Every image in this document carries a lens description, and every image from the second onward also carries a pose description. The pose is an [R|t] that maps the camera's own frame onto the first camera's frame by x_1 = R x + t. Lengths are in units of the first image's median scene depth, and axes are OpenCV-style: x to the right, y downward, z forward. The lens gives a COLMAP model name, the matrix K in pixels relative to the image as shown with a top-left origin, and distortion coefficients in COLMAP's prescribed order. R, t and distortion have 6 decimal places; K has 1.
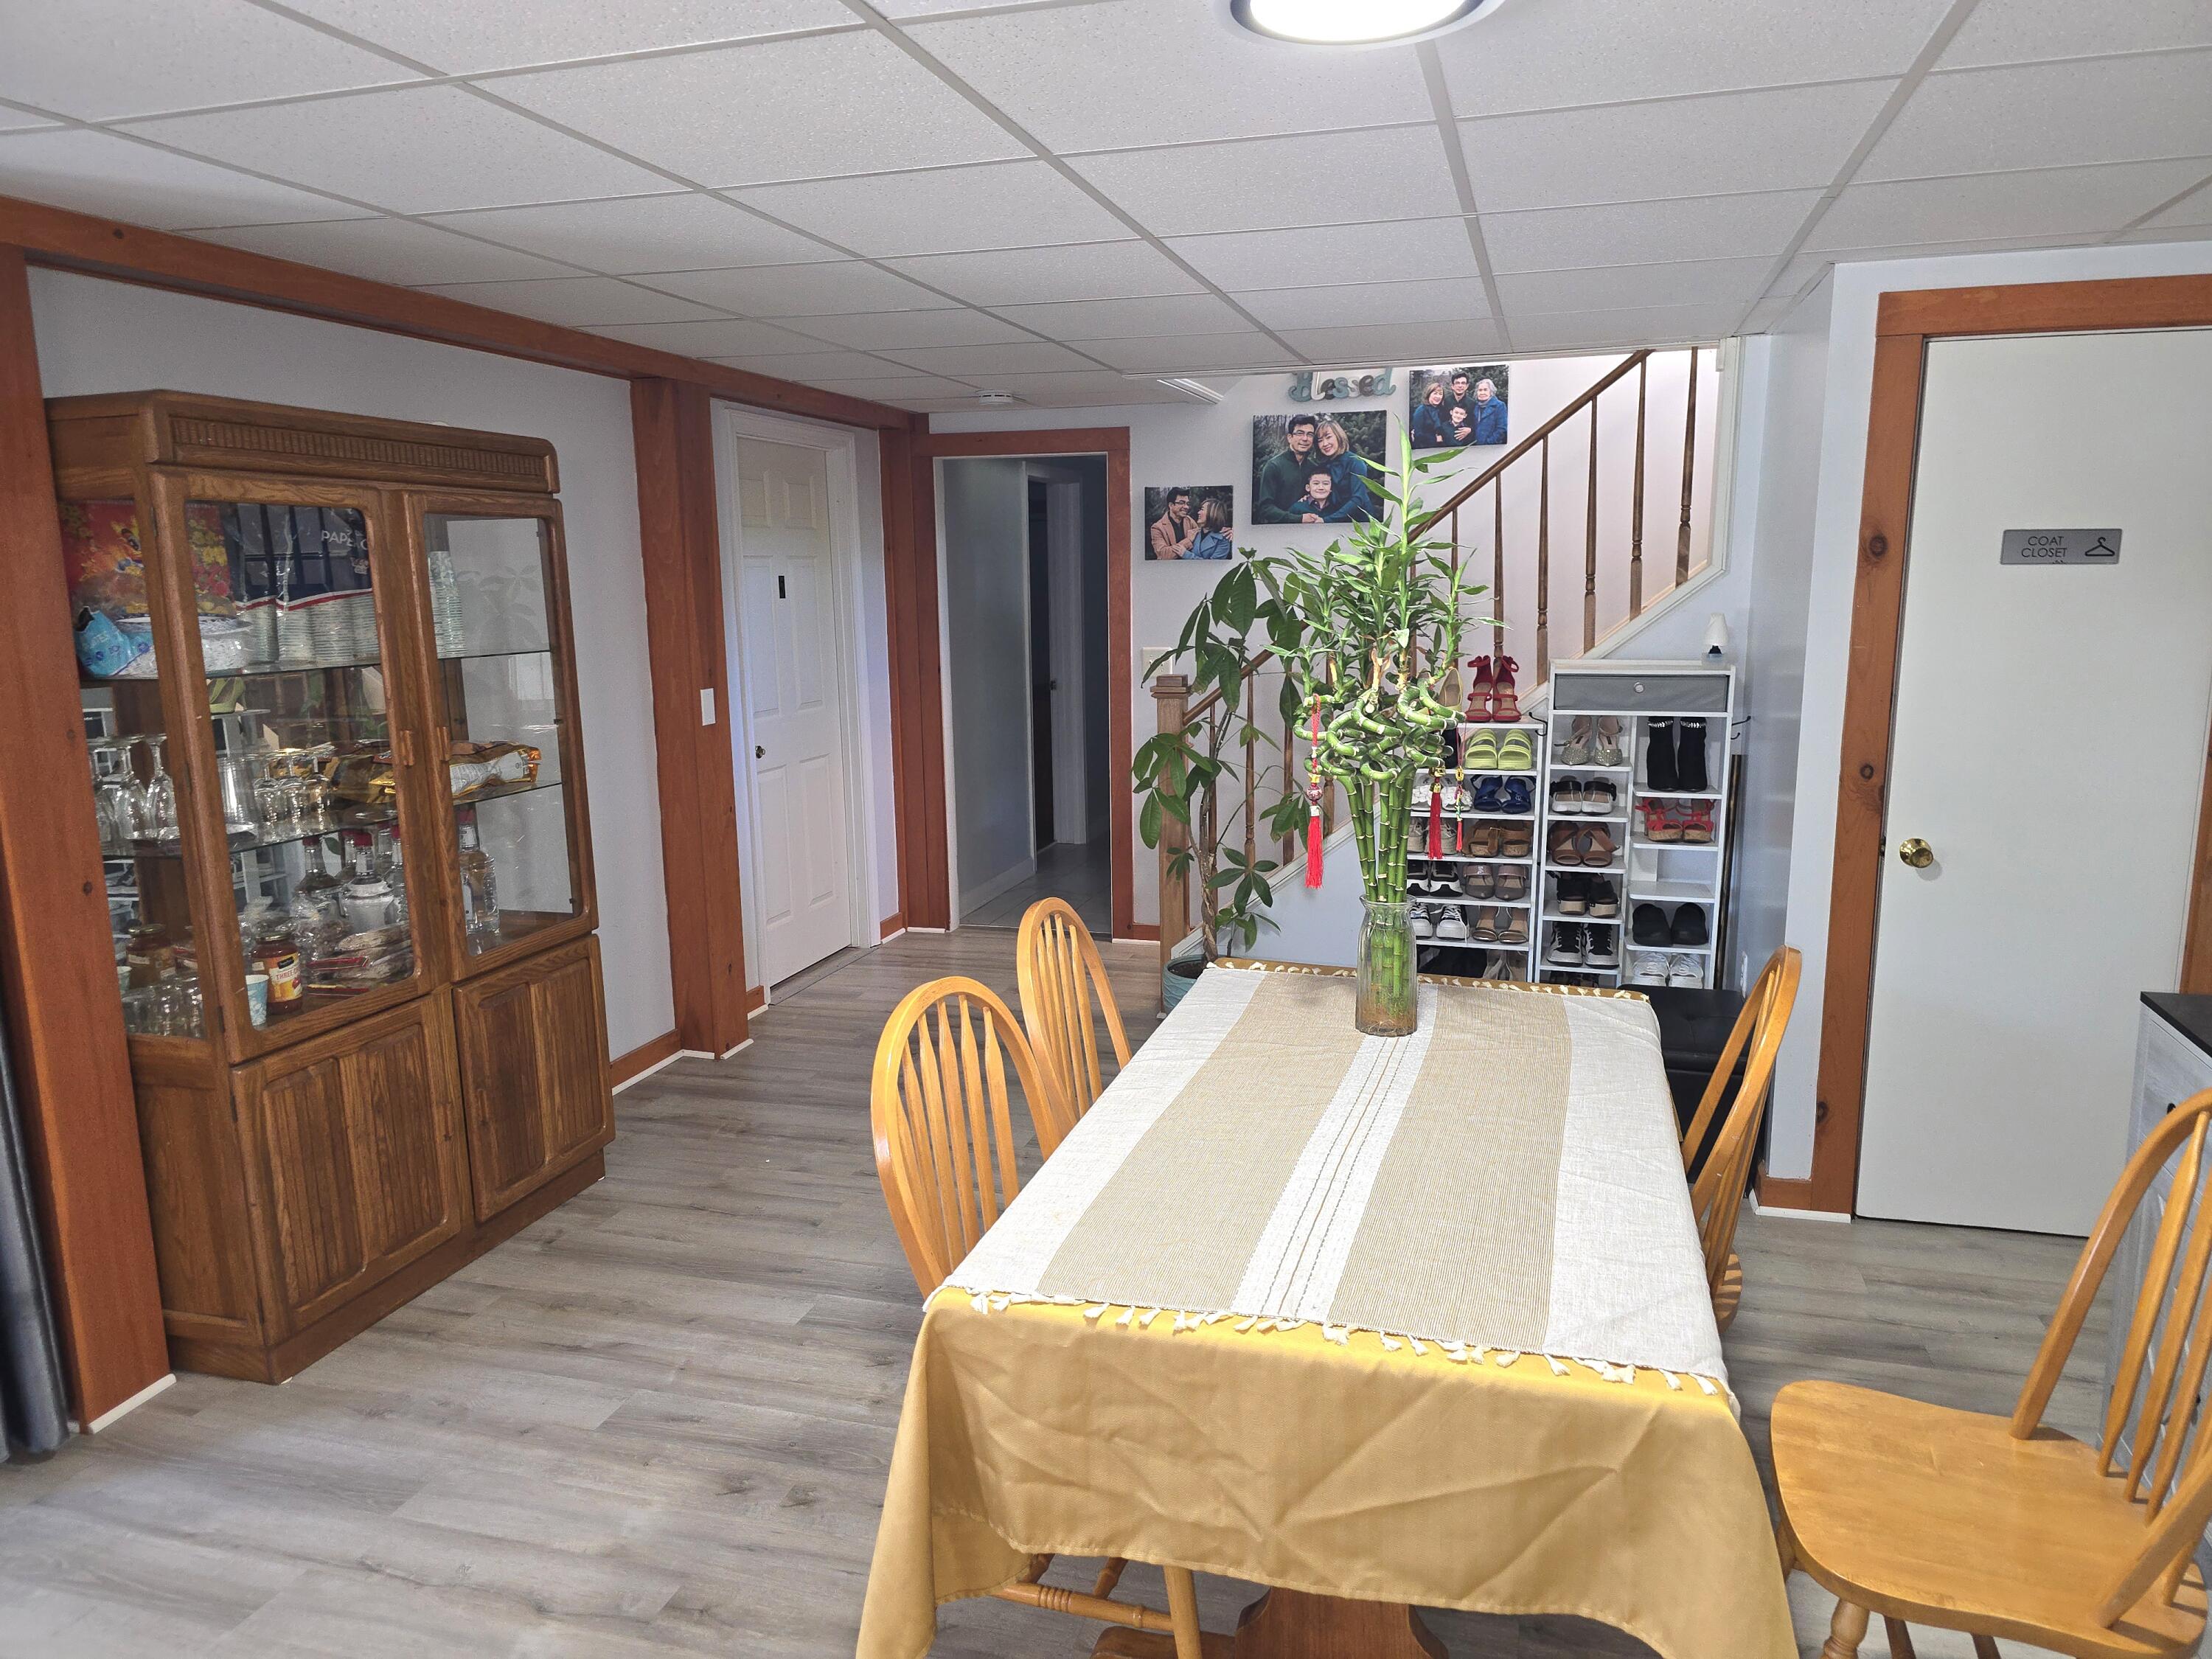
lens RADIAL K [[1493.4, 0, 1120.3], [0, 1493.4, 832.8], [0, 0, 1]] dist [0.051432, -0.053707]
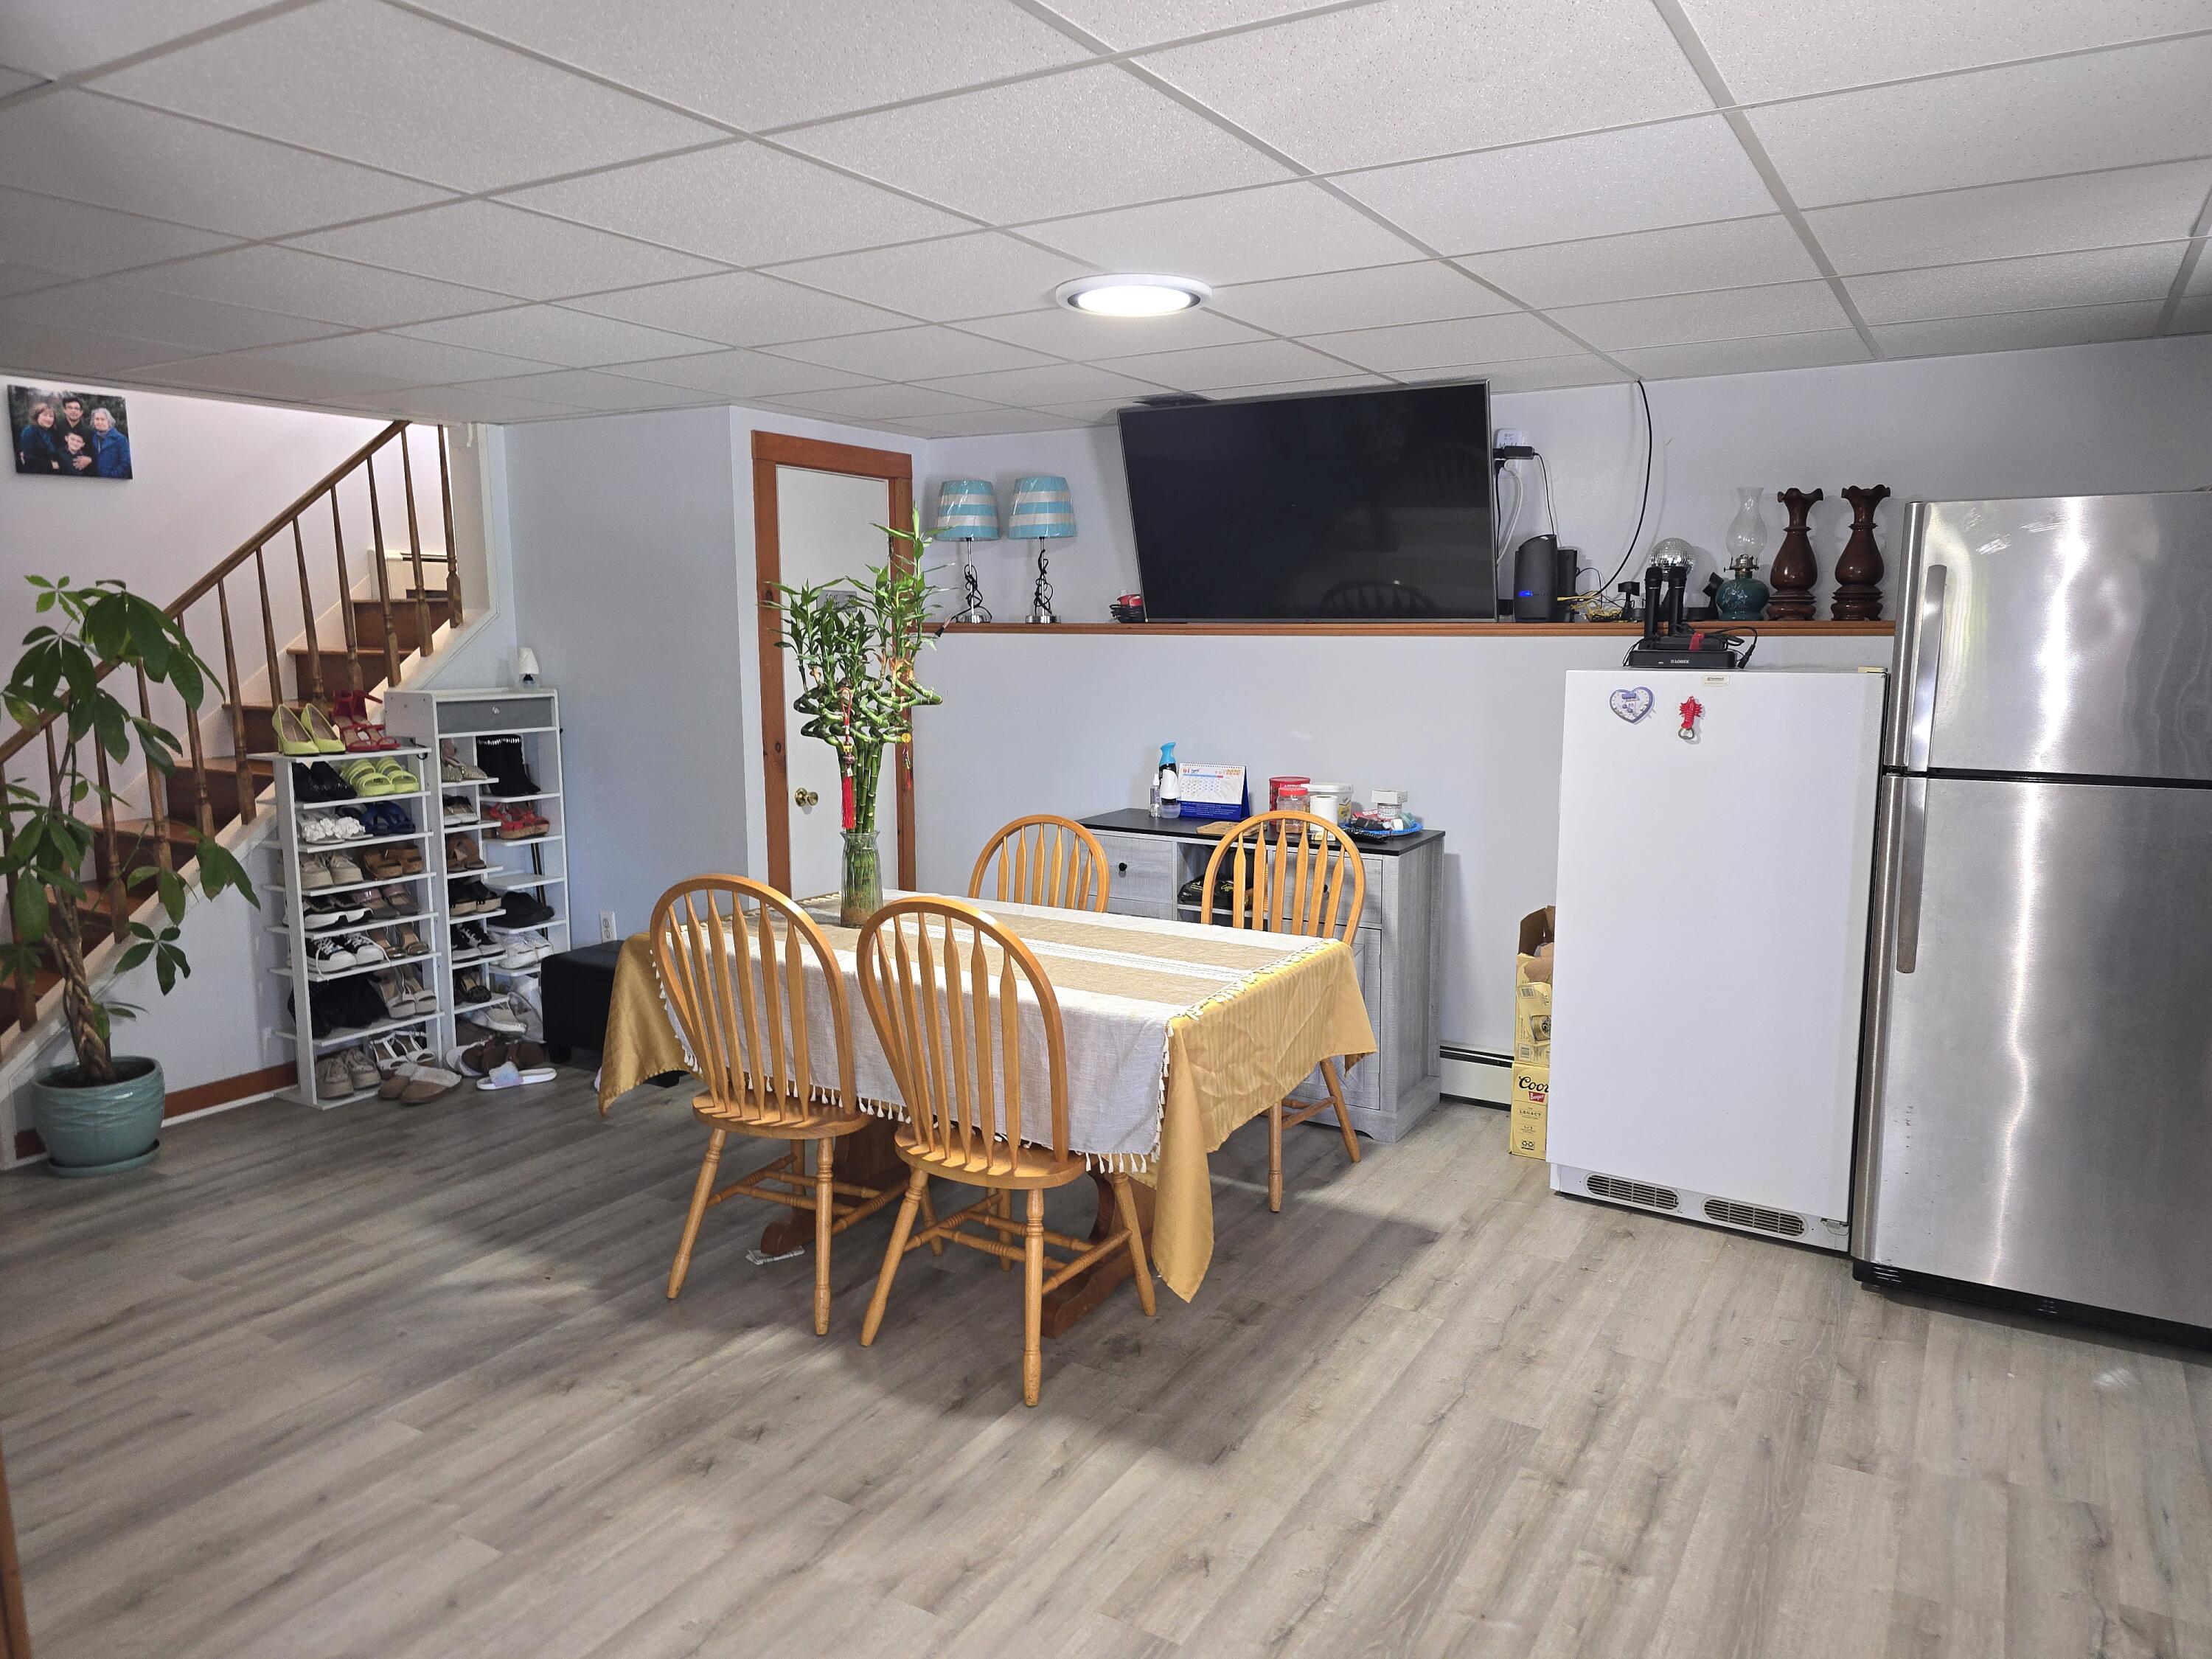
lens RADIAL K [[1493.4, 0, 1115.0], [0, 1493.4, 830.4], [0, 0, 1]] dist [0.051432, -0.053707]
pose [[0.248278, -0.122549, 0.960906, -0.654459], [0.166853, 0.982549, 0.082197, -0.019589], [-0.954211, 0.139923, 0.264393, 0.228421]]
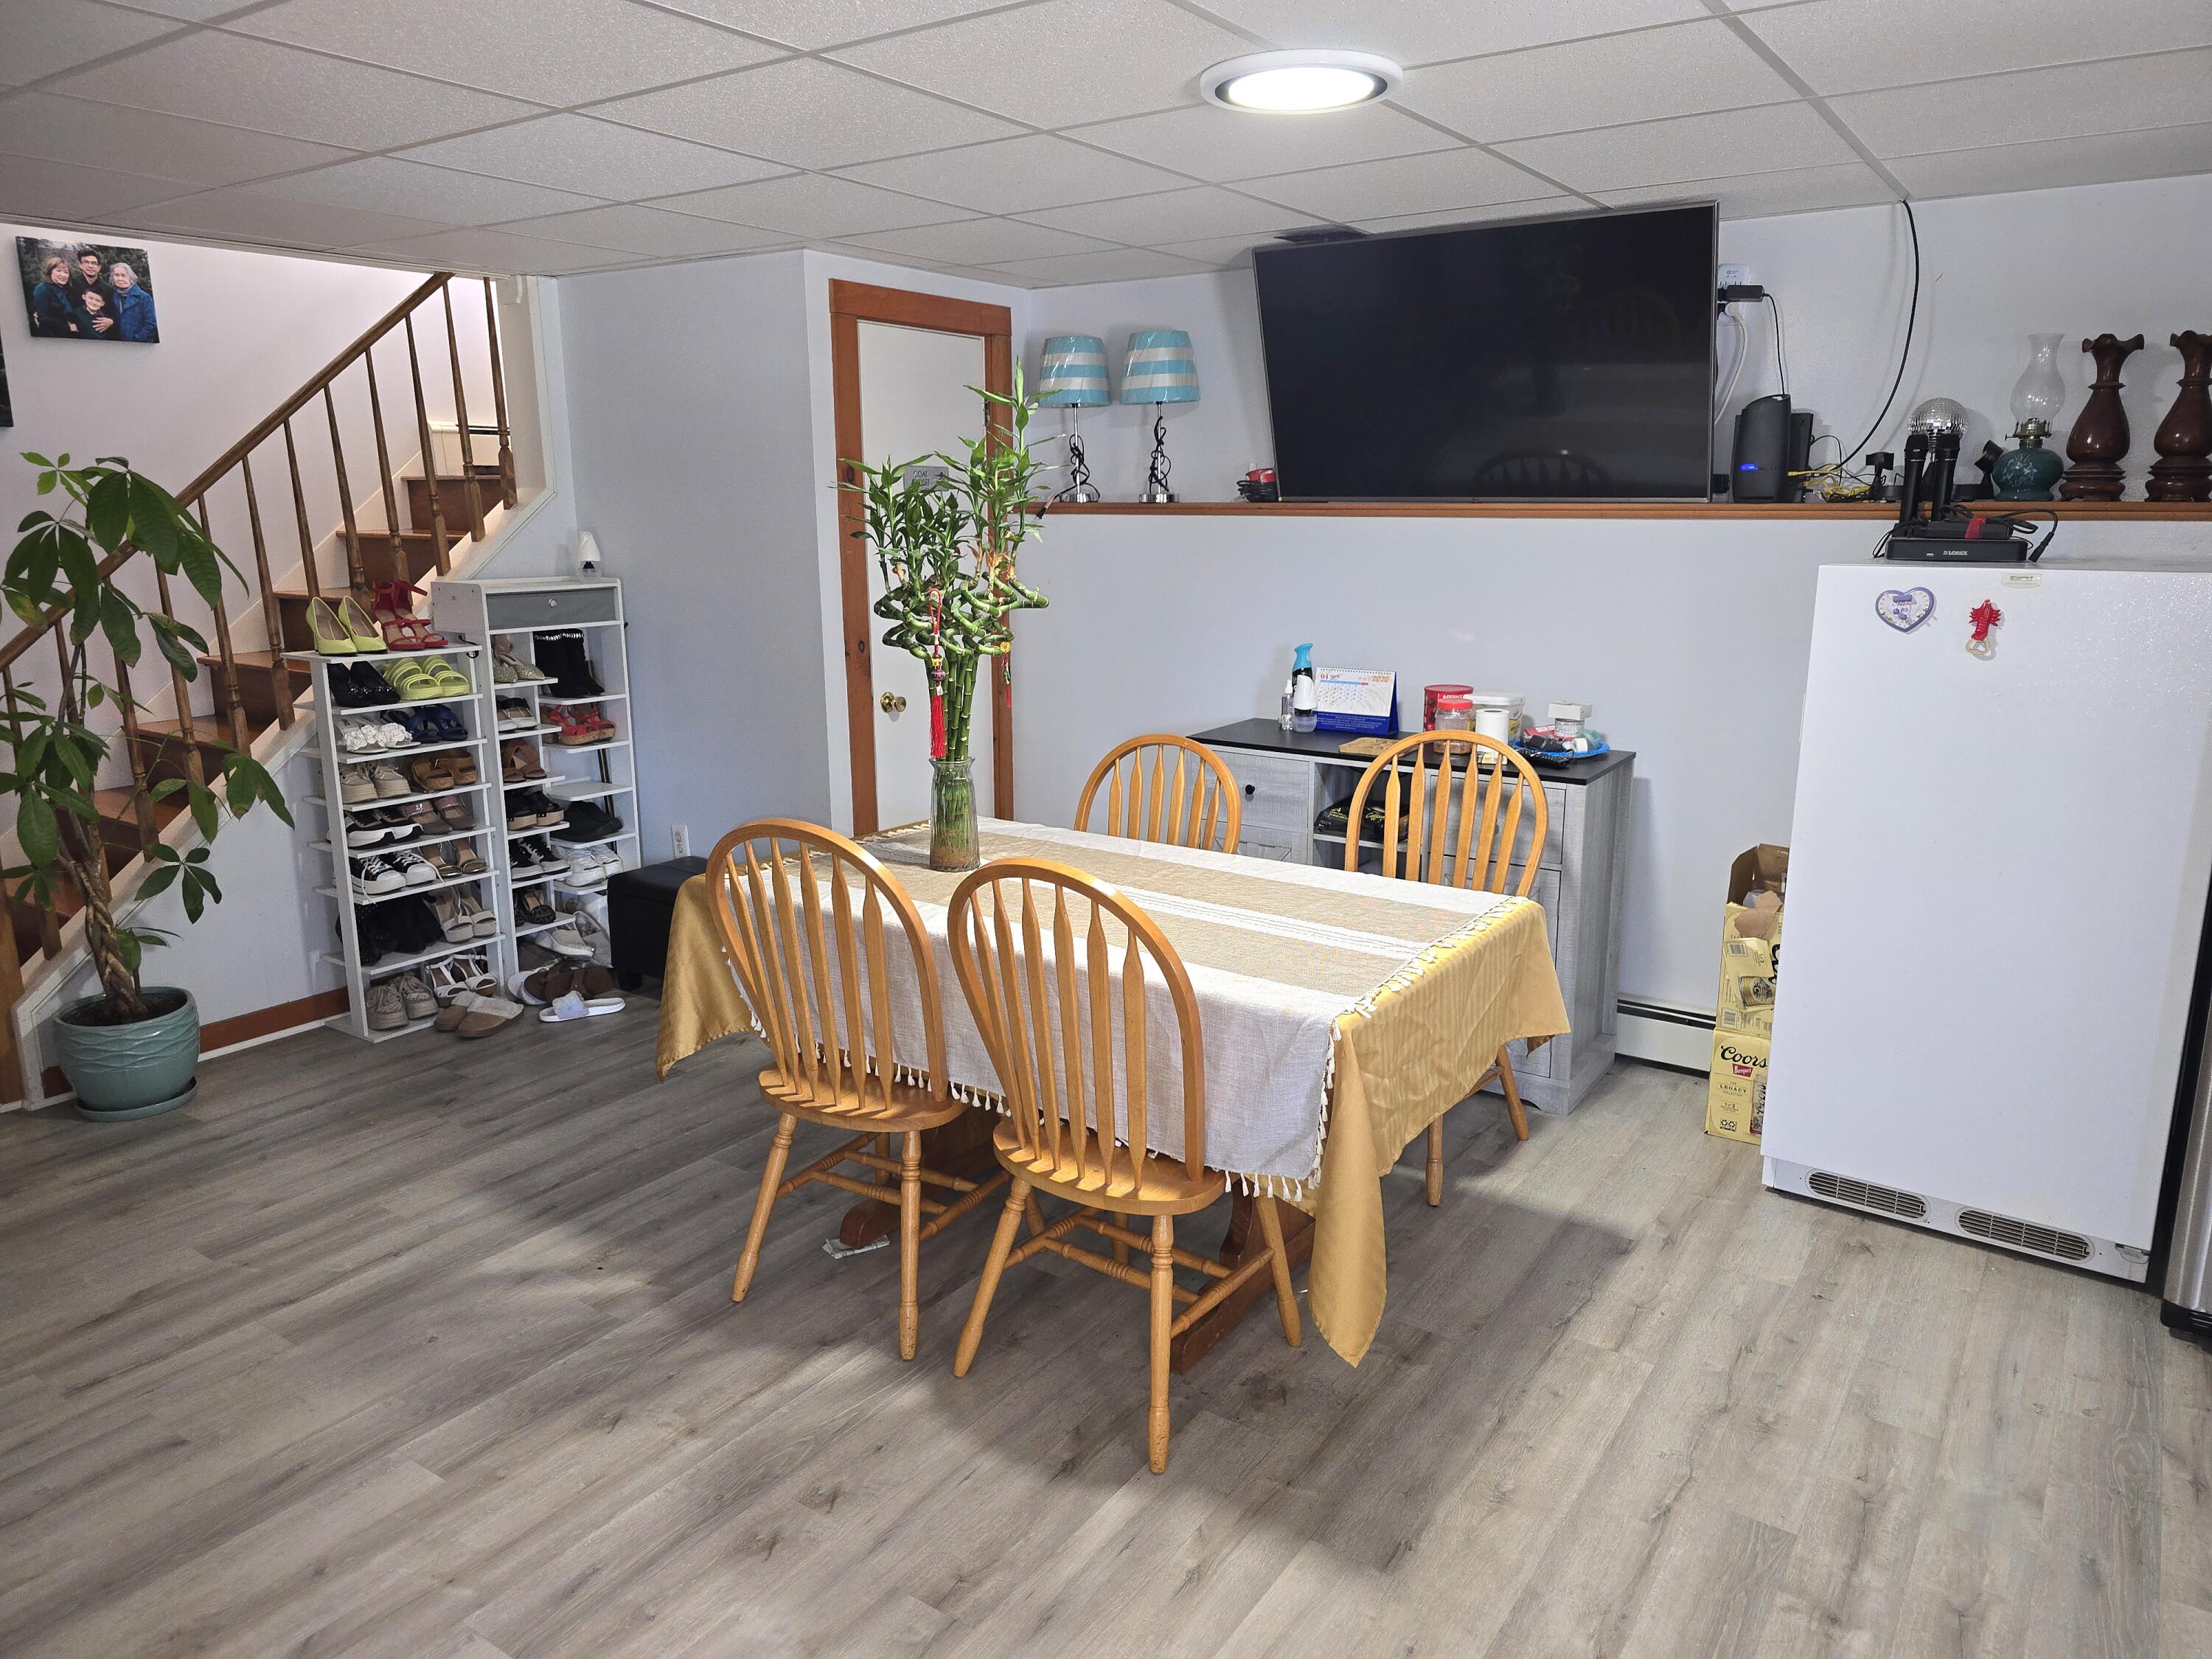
lens RADIAL K [[1493.4, 0, 1106.9], [0, 1493.4, 827.6], [0, 0, 1]] dist [0.051432, -0.053707]
pose [[0.313455, -0.196876, 0.928970, -0.530054], [0.164432, 0.974747, 0.151095, -0.036657], [-0.935259, 0.105391, 0.337912, 0.280264]]
